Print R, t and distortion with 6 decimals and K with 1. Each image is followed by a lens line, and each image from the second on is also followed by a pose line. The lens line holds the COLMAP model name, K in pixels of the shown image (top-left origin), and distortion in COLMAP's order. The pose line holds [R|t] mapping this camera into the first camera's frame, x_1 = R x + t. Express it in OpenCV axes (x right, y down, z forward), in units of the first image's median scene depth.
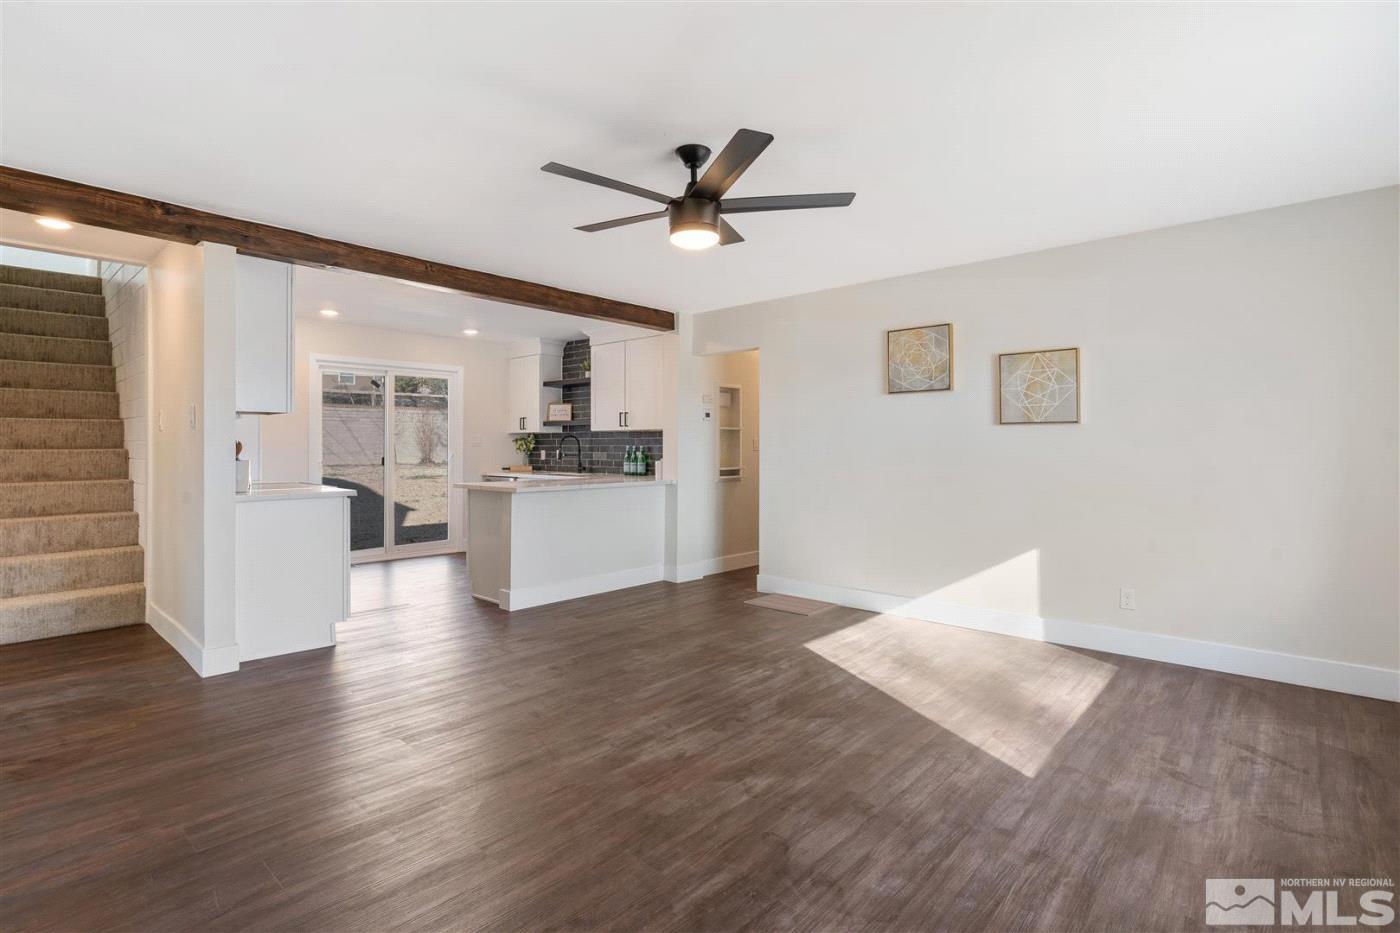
lens RADIAL K [[669.0, 0, 686.3], [0, 669.0, 444.2], [0, 0, 1]] dist [0.004585, 0.000410]
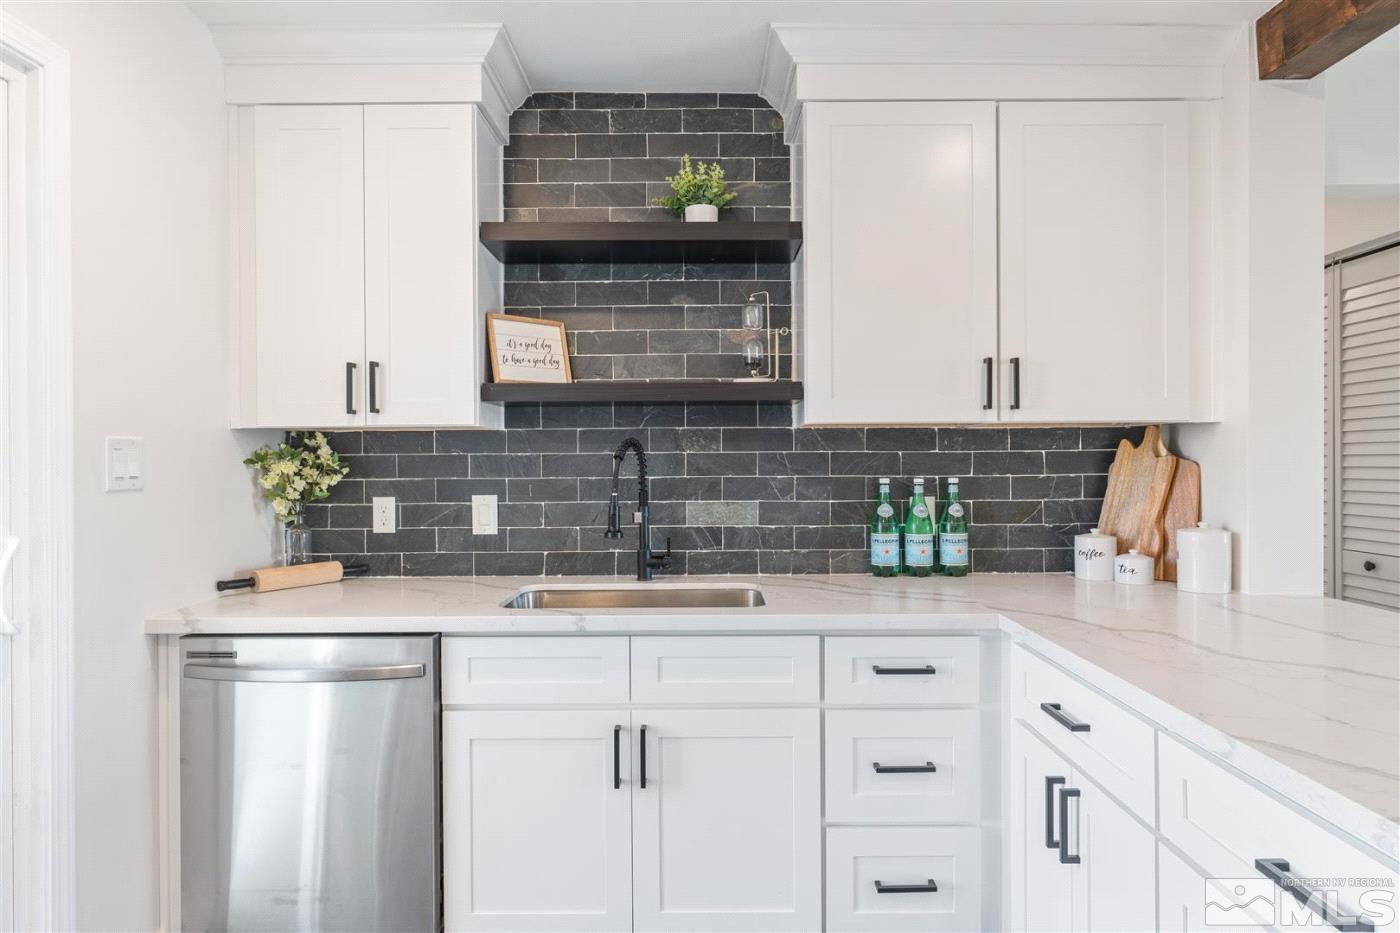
lens RADIAL K [[811.9, 0, 697.0], [0, 811.9, 463.9], [0, 0, 1]] dist [-0.008200, 0.004618]
pose [[0.736054, -0.010373, 0.676844, -0.354497], [0.004943, 0.999938, 0.009950, -0.006443], [-0.676905, -0.003978, 0.736060, 0.721322]]
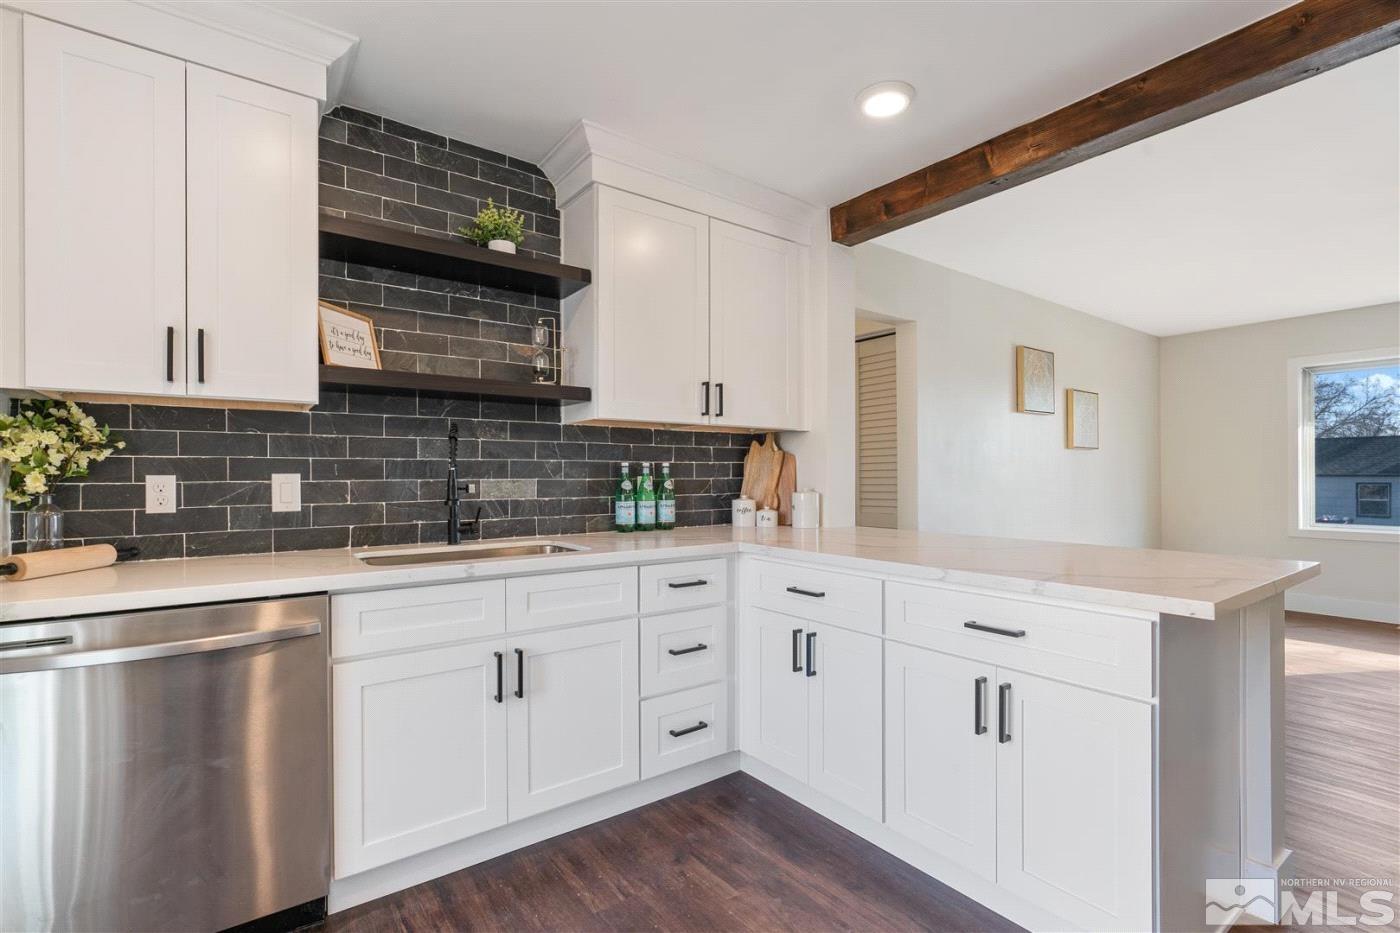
lens RADIAL K [[636.0, 0, 694.7], [0, 636.0, 475.0], [0, 0, 1]] dist [-0.010576, 0.001608]
pose [[0.193538, -0.003839, 0.981085, -0.424160], [-0.001138, 0.999991, 0.004138, 0.008346], [-0.981092, -0.001917, 0.193531, 0.801343]]
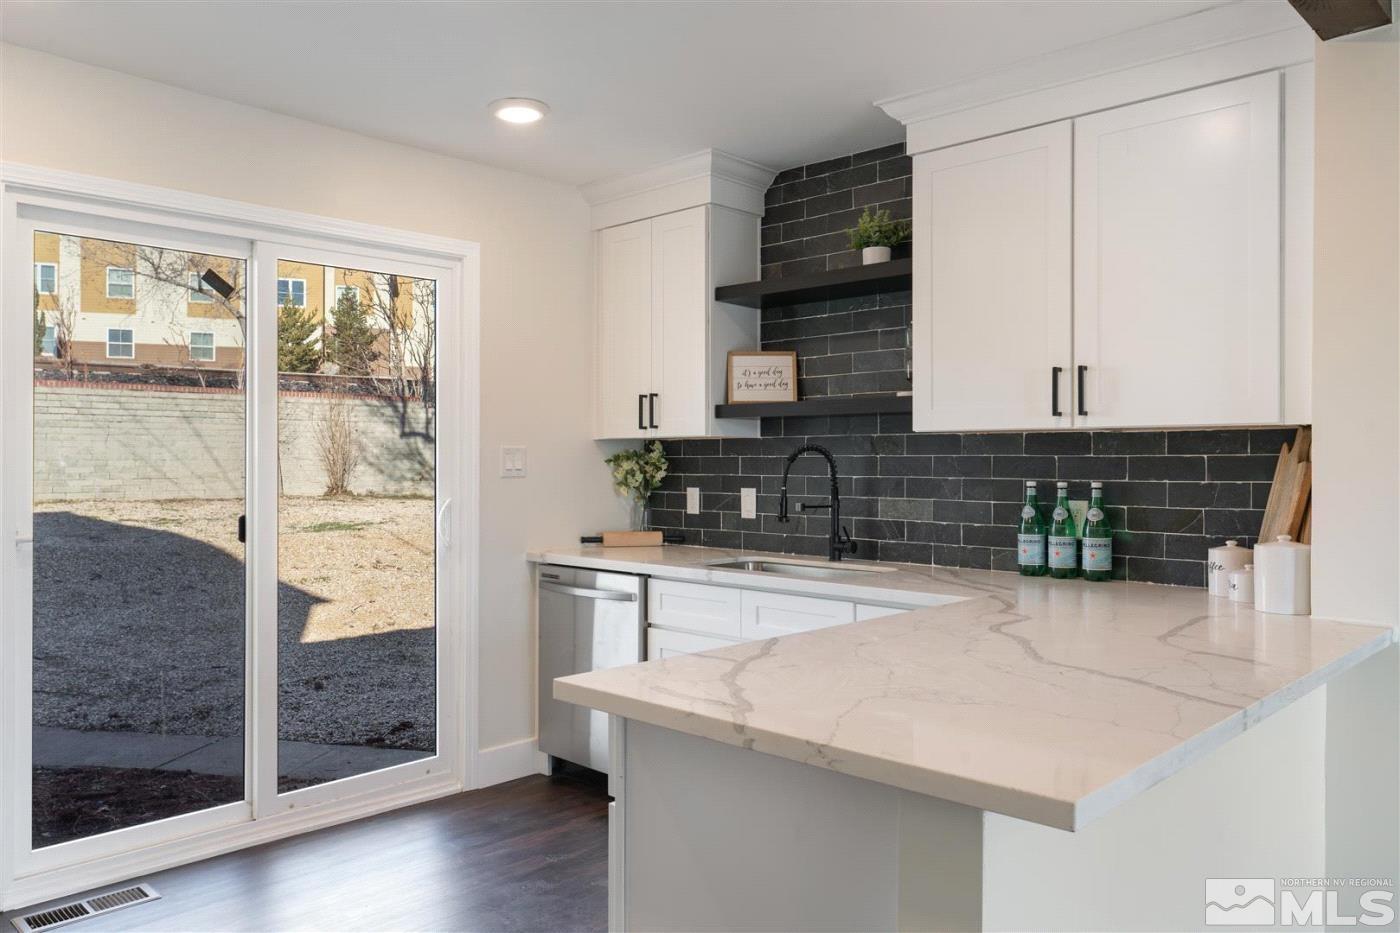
lens RADIAL K [[1030.9, 0, 700.2], [0, 1030.9, 456.4], [0, 0, 1]] dist [0.015050, 0.002515]
pose [[0.999693, -0.000792, -0.024763, -0.206819], [0.000778, 1.000000, -0.000569, -0.007357], [0.024764, 0.000549, 0.999693, 0.476573]]
